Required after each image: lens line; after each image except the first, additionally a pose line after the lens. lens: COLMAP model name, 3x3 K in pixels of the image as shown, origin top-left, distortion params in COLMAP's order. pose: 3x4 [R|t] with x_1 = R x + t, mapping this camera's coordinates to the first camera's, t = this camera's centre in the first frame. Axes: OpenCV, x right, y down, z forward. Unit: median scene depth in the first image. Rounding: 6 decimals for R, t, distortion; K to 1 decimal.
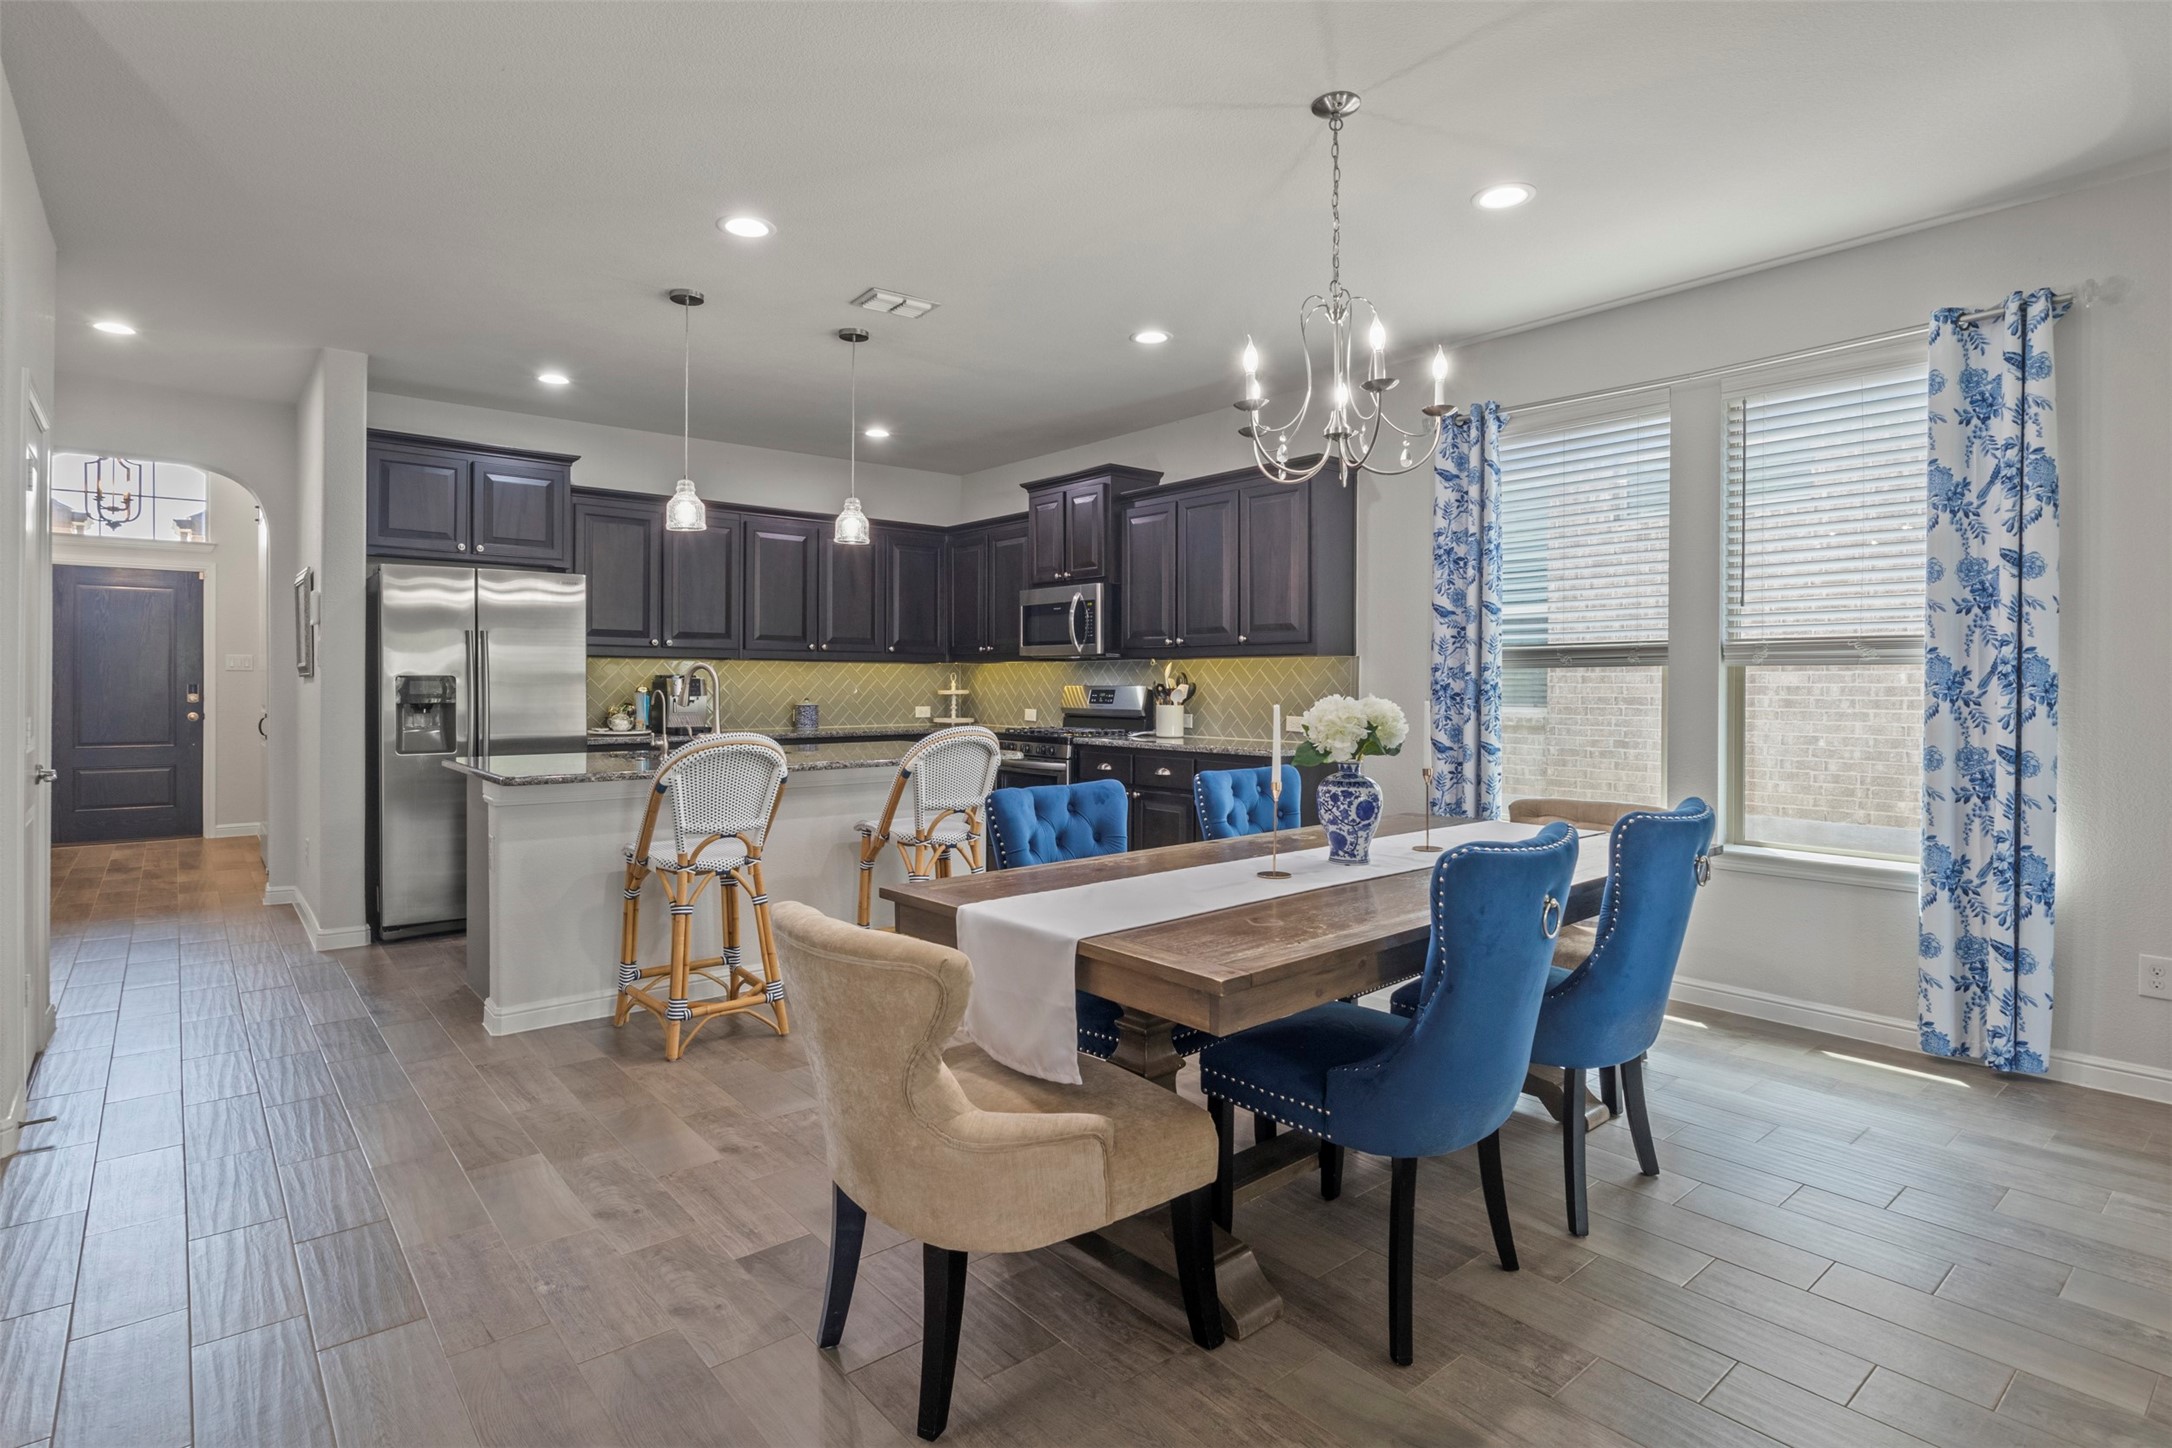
lens RADIAL K [[1096.4, 0, 1082.1], [0, 1096.4, 685.8], [0, 0, 1]] dist [-0.002363, 0.000159]
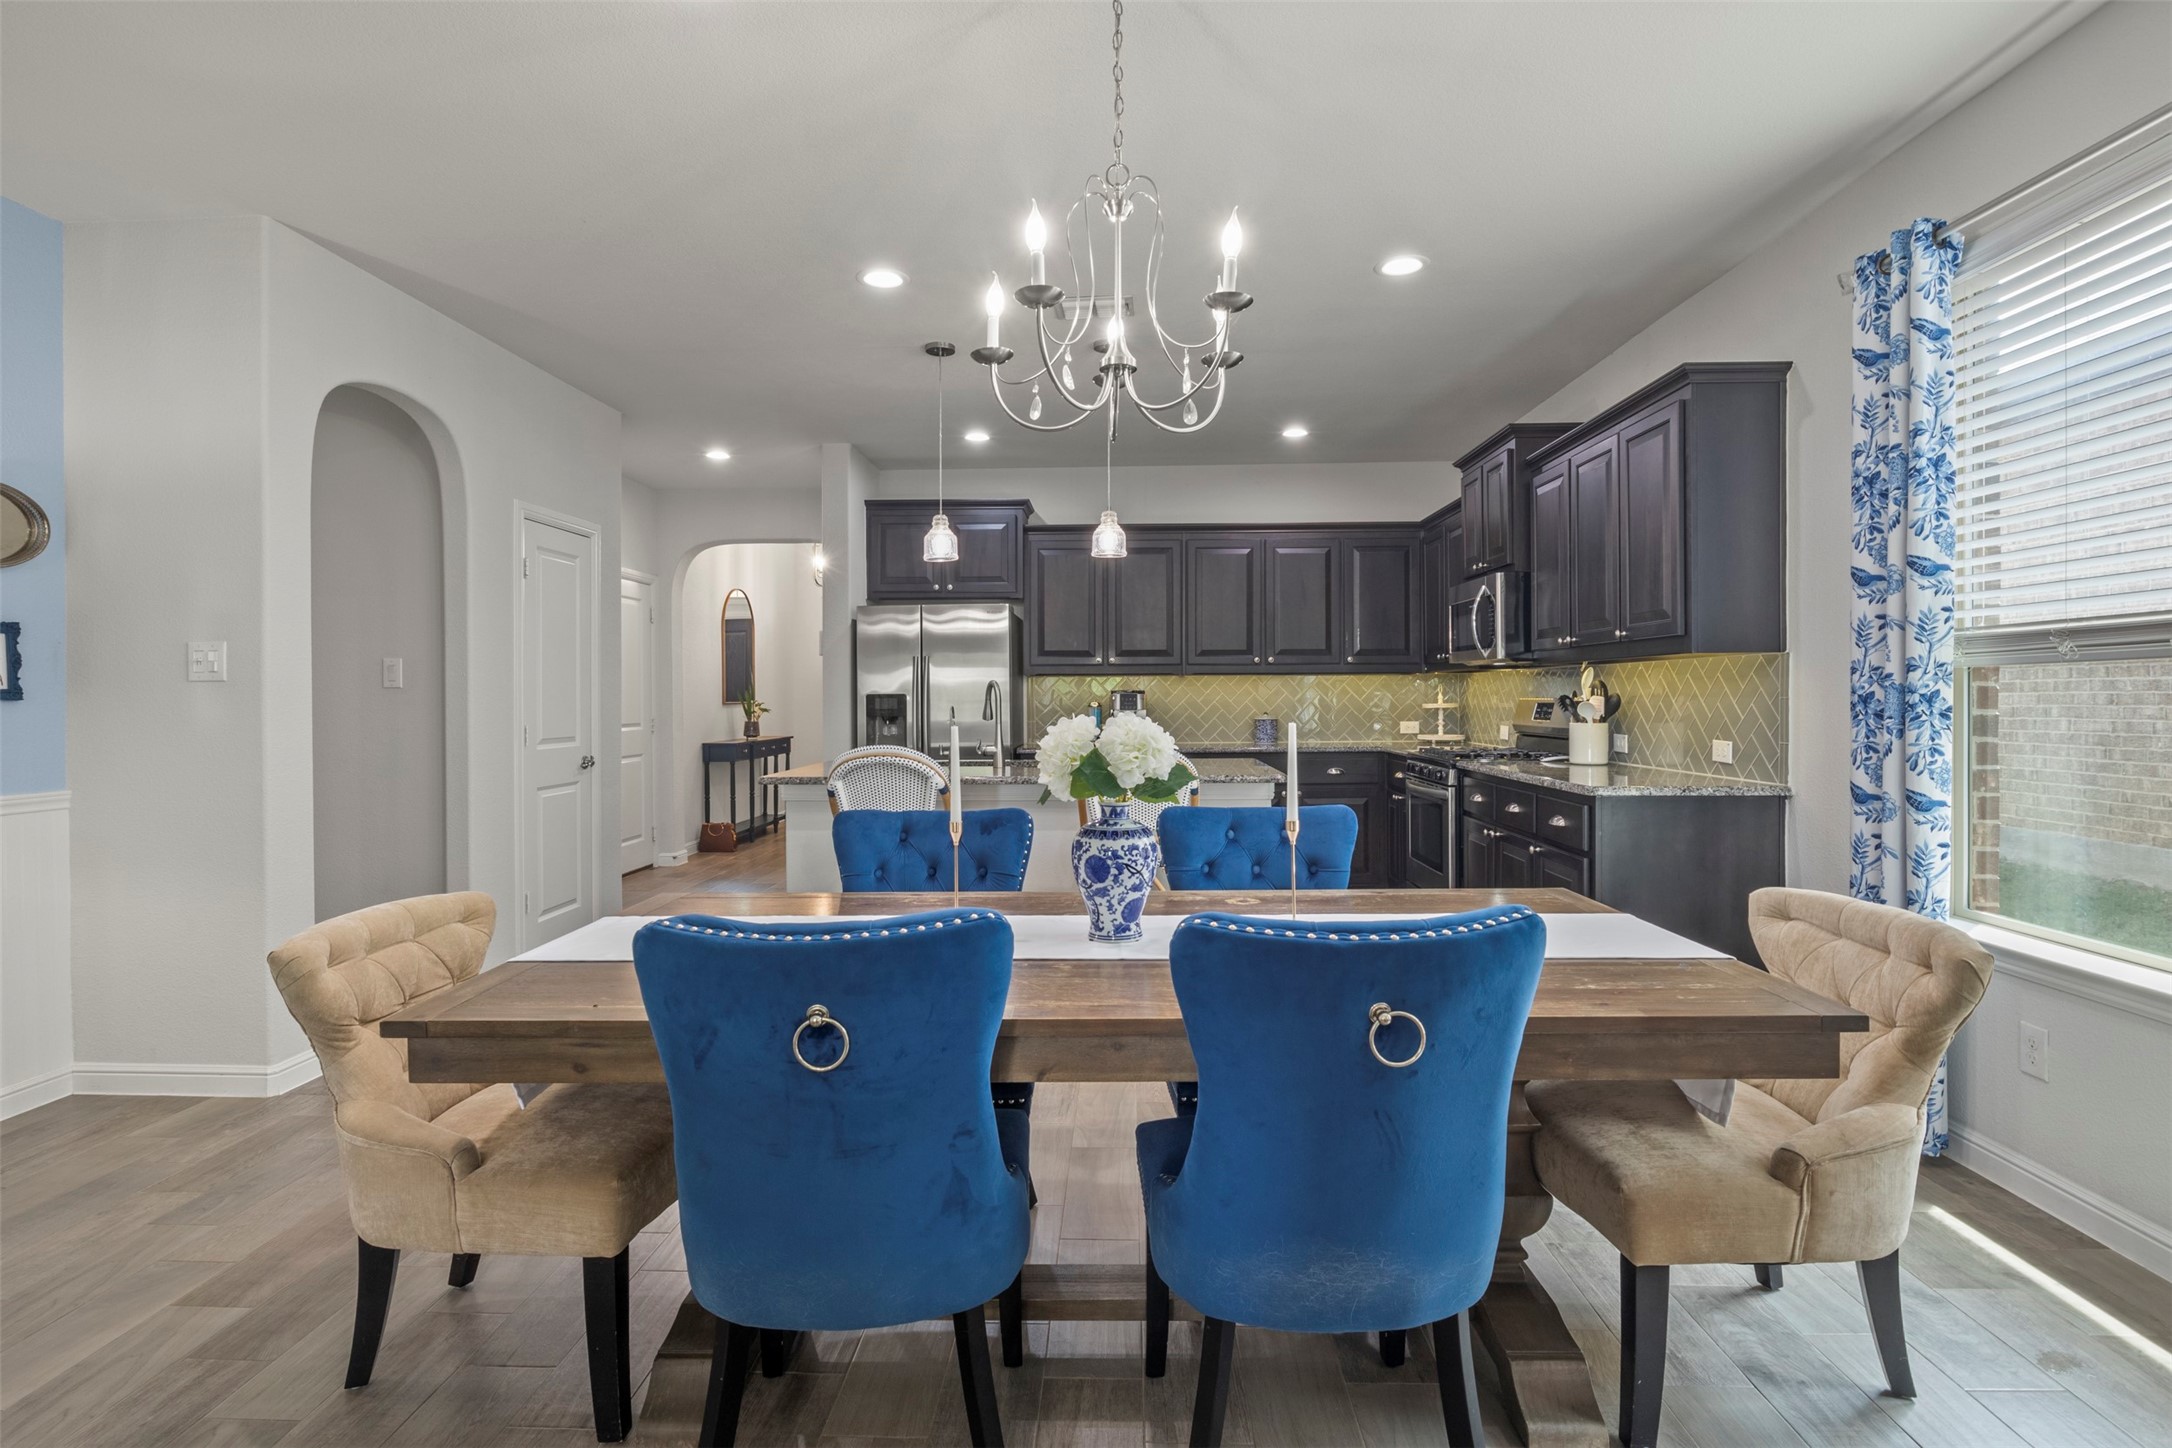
lens RADIAL K [[1085.2, 0, 1079.1], [0, 1085.2, 701.0], [0, 0, 1]] dist [-0.001210, -0.000042]
pose [[0.742656, -0.003925, -0.669661, 0.364428], [0.005689, 0.999984, 0.000449, -0.000185], [0.669648, -0.004143, 0.742667, 0.216951]]
